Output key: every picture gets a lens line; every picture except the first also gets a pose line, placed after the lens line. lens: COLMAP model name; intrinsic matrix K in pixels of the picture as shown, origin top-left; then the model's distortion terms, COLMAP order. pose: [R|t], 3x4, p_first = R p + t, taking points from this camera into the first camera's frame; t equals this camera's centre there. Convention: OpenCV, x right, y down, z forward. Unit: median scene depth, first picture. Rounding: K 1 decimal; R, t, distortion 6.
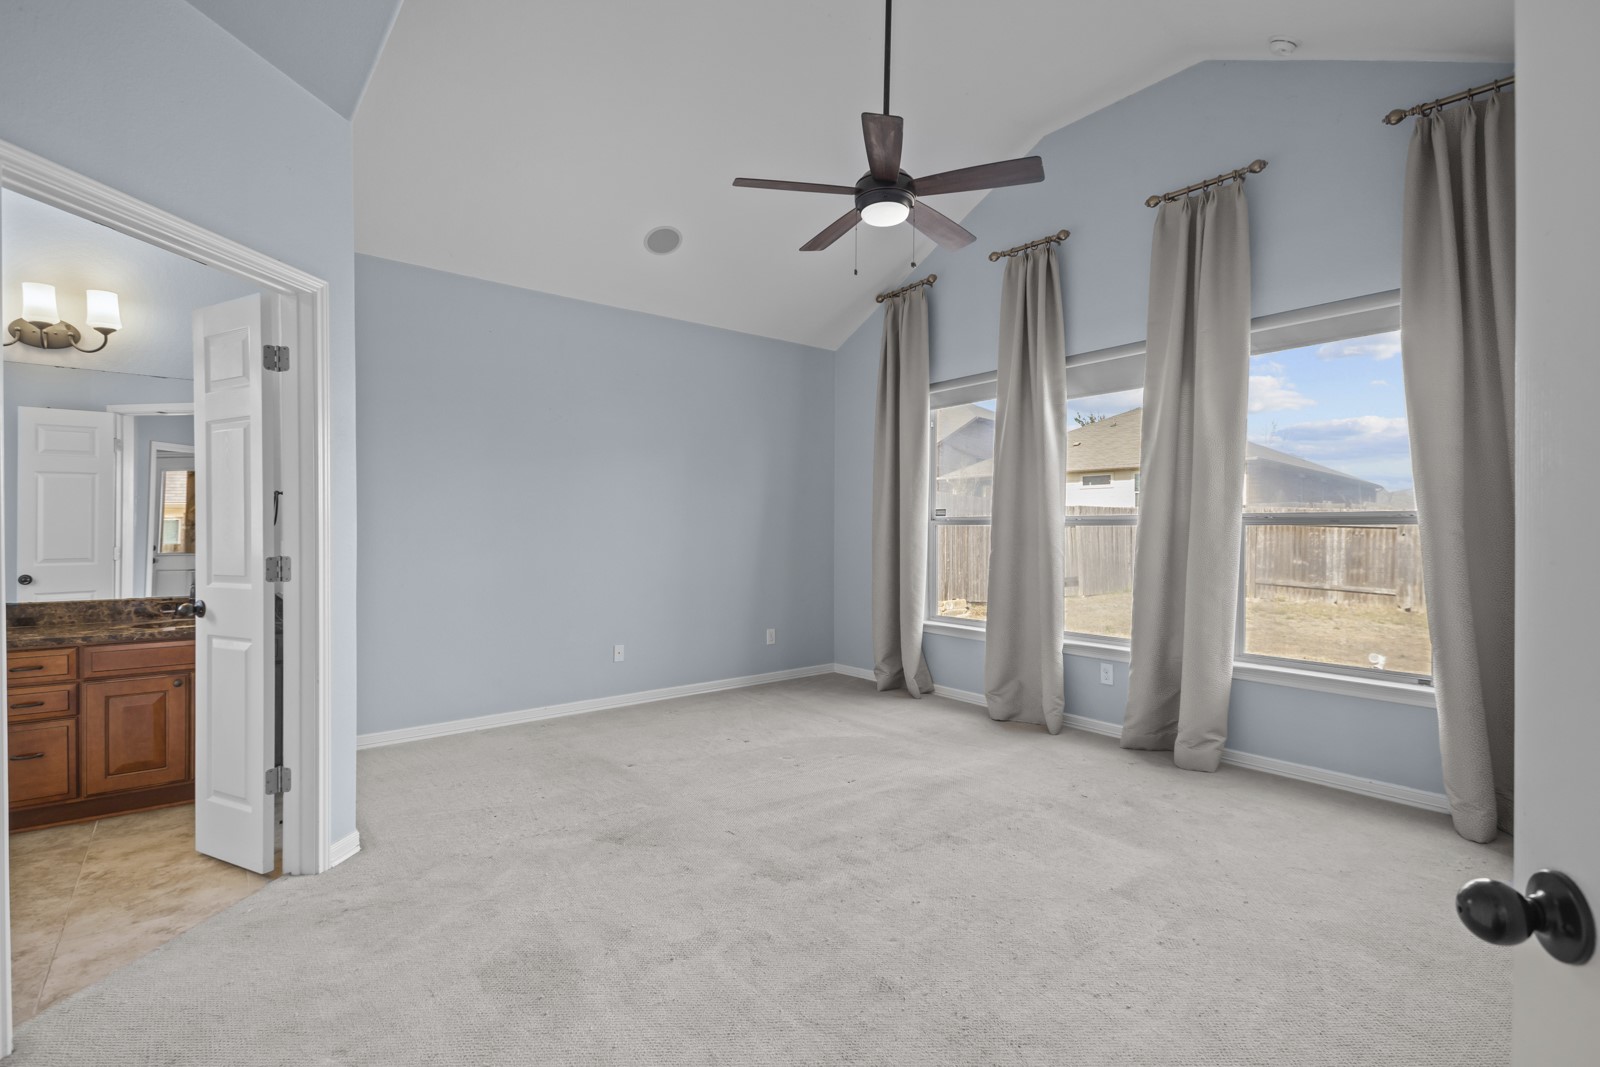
lens RADIAL K [[749.9, 0, 803.9], [0, 749.9, 533.6], [0, 0, 1]] dist [0.032768, -0.014606]
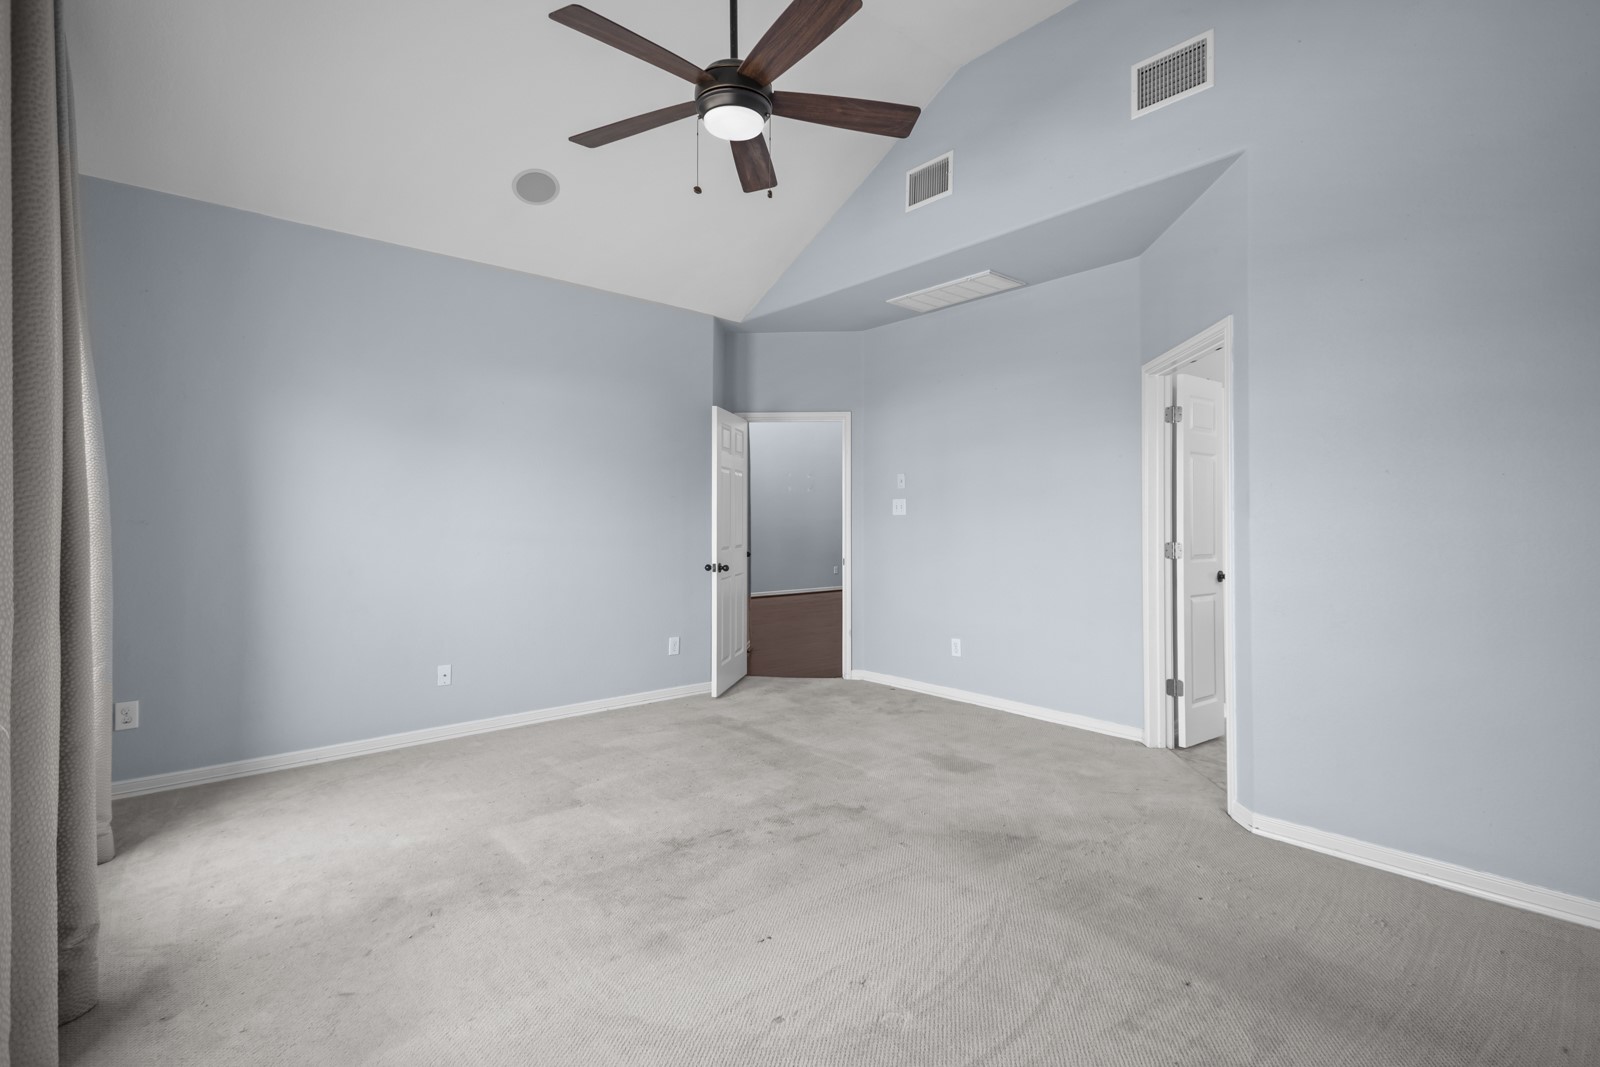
lens RADIAL K [[749.9, 0, 797.4], [0, 749.9, 519.2], [0, 0, 1]] dist [0.032768, -0.014606]
pose [[-0.999636, -0.001659, -0.026925, 0.061631], [-0.001642, 0.999998, -0.000646, -0.011843], [0.026926, -0.000601, -0.999637, 1.864017]]
